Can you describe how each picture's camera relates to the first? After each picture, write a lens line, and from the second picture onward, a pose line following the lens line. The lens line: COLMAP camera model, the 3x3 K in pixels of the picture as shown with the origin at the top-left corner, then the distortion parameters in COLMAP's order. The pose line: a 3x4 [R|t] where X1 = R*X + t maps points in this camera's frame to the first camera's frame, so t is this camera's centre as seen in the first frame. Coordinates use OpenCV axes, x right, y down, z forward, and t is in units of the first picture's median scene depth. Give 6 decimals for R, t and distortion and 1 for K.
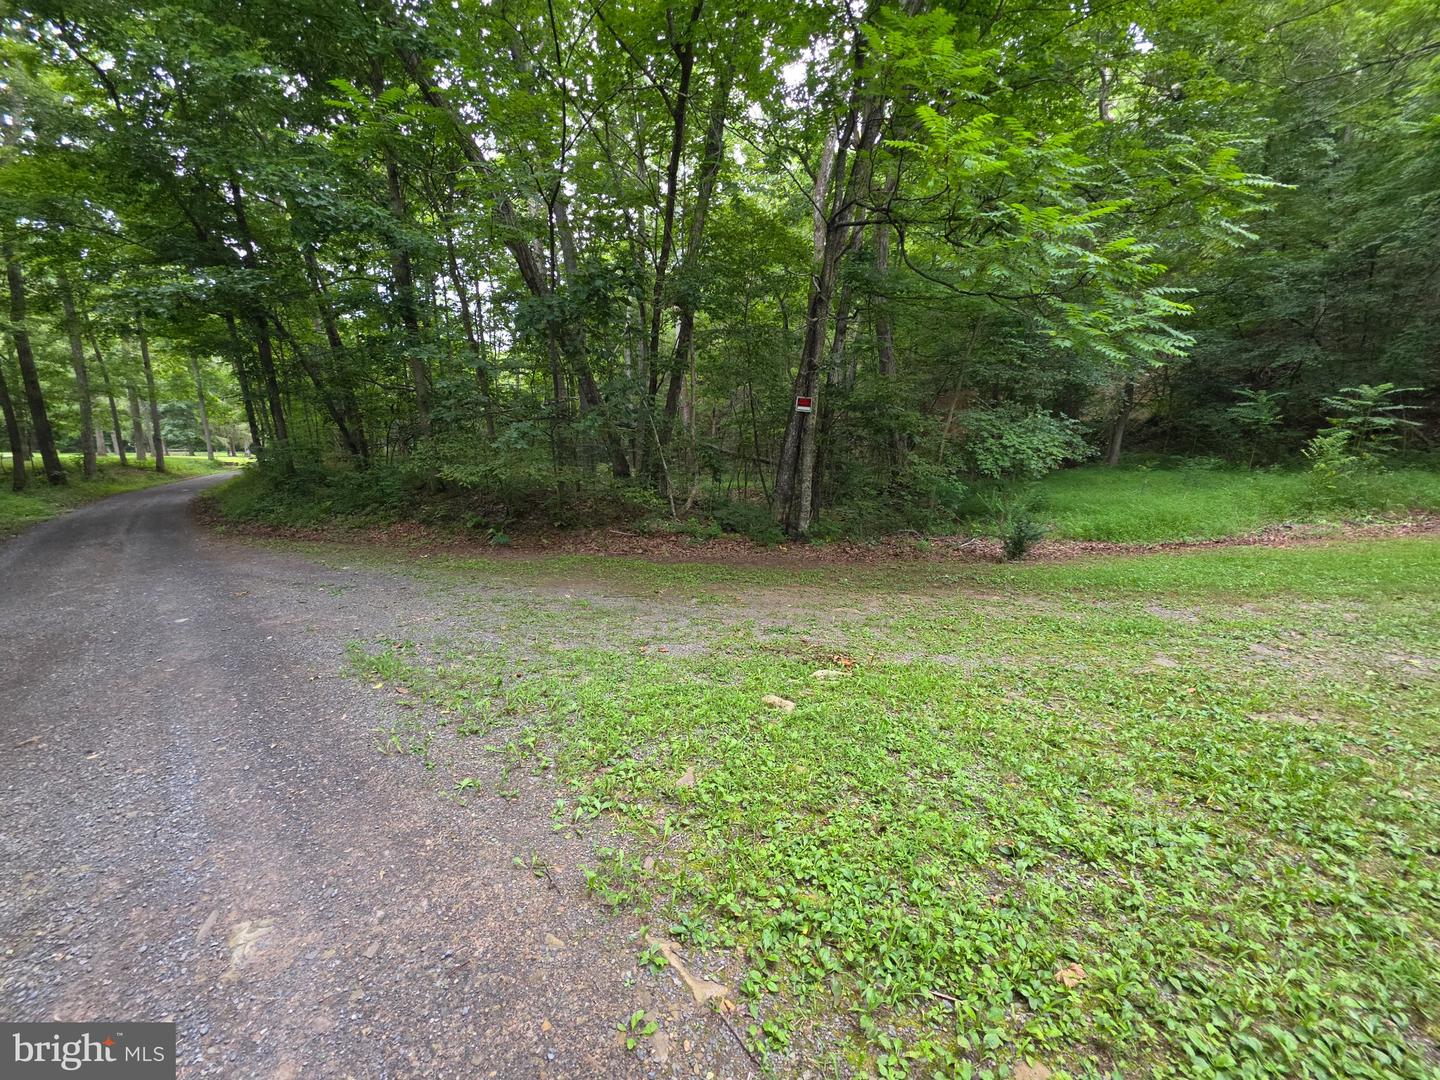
lens RADIAL K [[575.4, 0, 717.4], [0, 575.4, 536.8], [0, 0, 1]] dist [-0.001556, -0.000311]
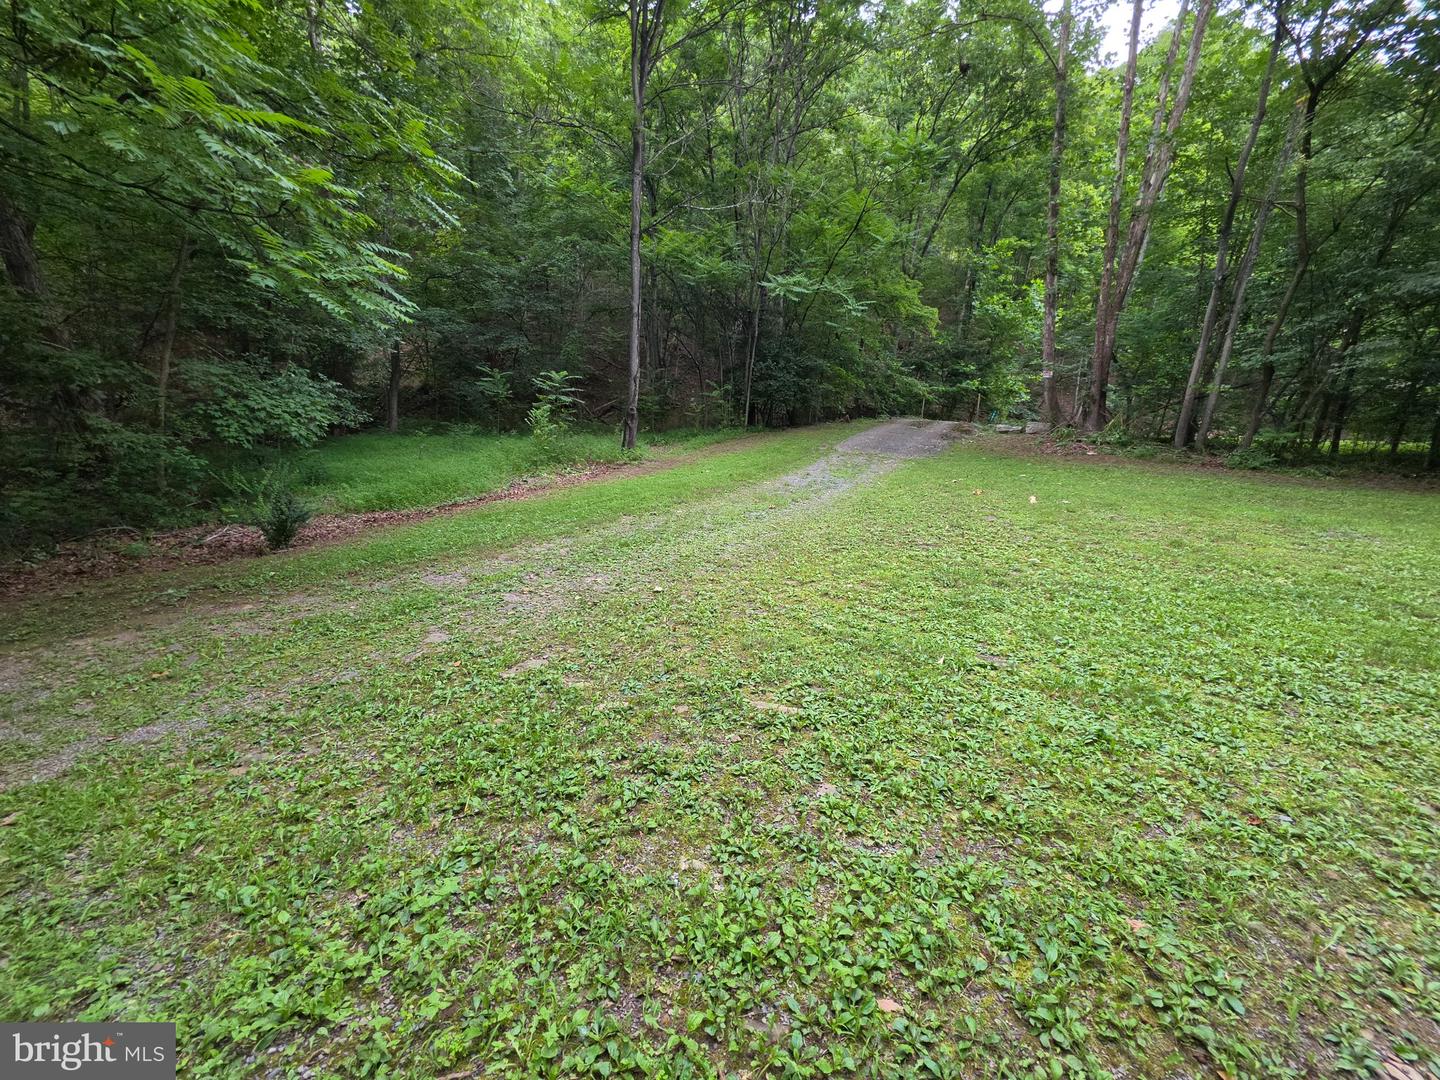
lens RADIAL K [[575.4, 0, 718.9], [0, 575.4, 540.8], [0, 0, 1]] dist [-0.001556, -0.000311]
pose [[0.456508, -0.168935, 0.873534, 0.099859], [0.110592, 0.984968, 0.132690, -0.013334], [-0.882819, 0.036031, 0.468328, 0.062875]]
